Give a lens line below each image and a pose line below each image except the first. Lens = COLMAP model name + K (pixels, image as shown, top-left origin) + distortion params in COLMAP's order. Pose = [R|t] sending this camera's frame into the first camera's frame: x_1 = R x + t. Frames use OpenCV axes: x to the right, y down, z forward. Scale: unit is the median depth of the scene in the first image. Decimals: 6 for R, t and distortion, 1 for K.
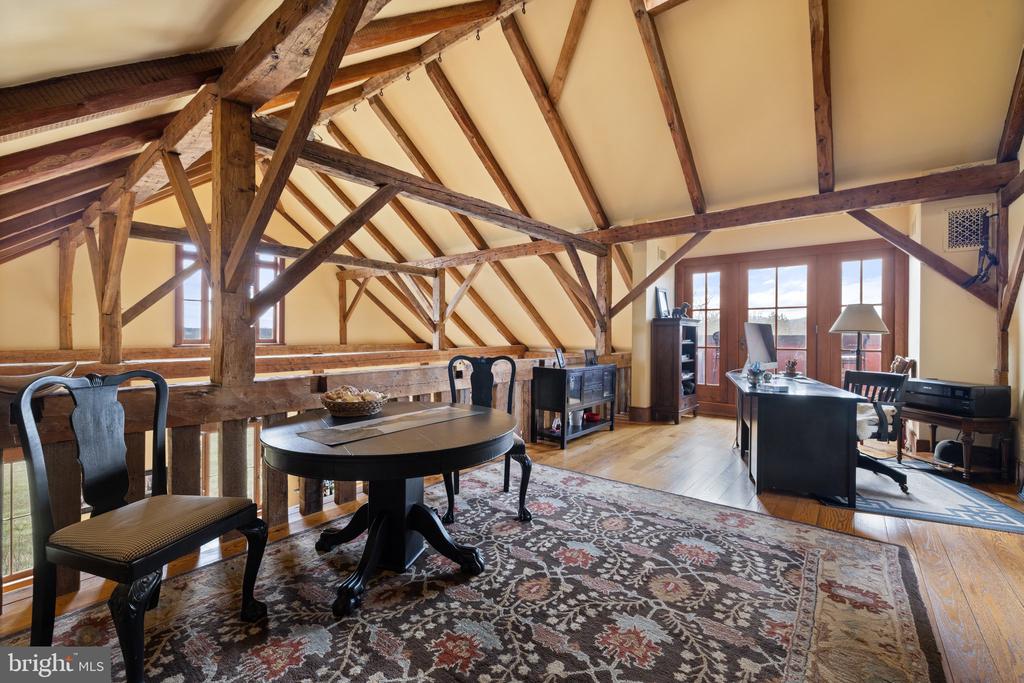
lens RADIAL K [[434.0, 0, 512.0], [0, 434.0, 341.5], [0, 0, 1]] dist [-0.000814, -0.000082]
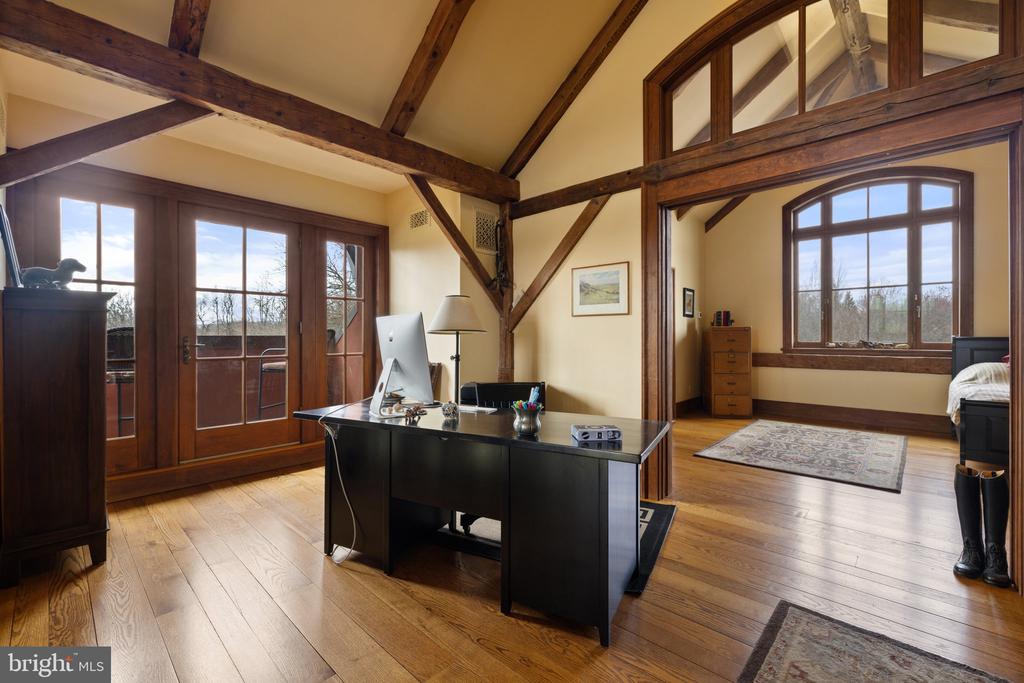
lens RADIAL K [[434.0, 0, 512.0], [0, 434.0, 341.5], [0, 0, 1]] dist [-0.000814, -0.000082]
pose [[0.086295, -0.016907, 0.996126, 0.028901], [0.017004, 0.999735, 0.015496, -0.014219], [-0.996125, 0.015601, 0.086559, 0.693147]]
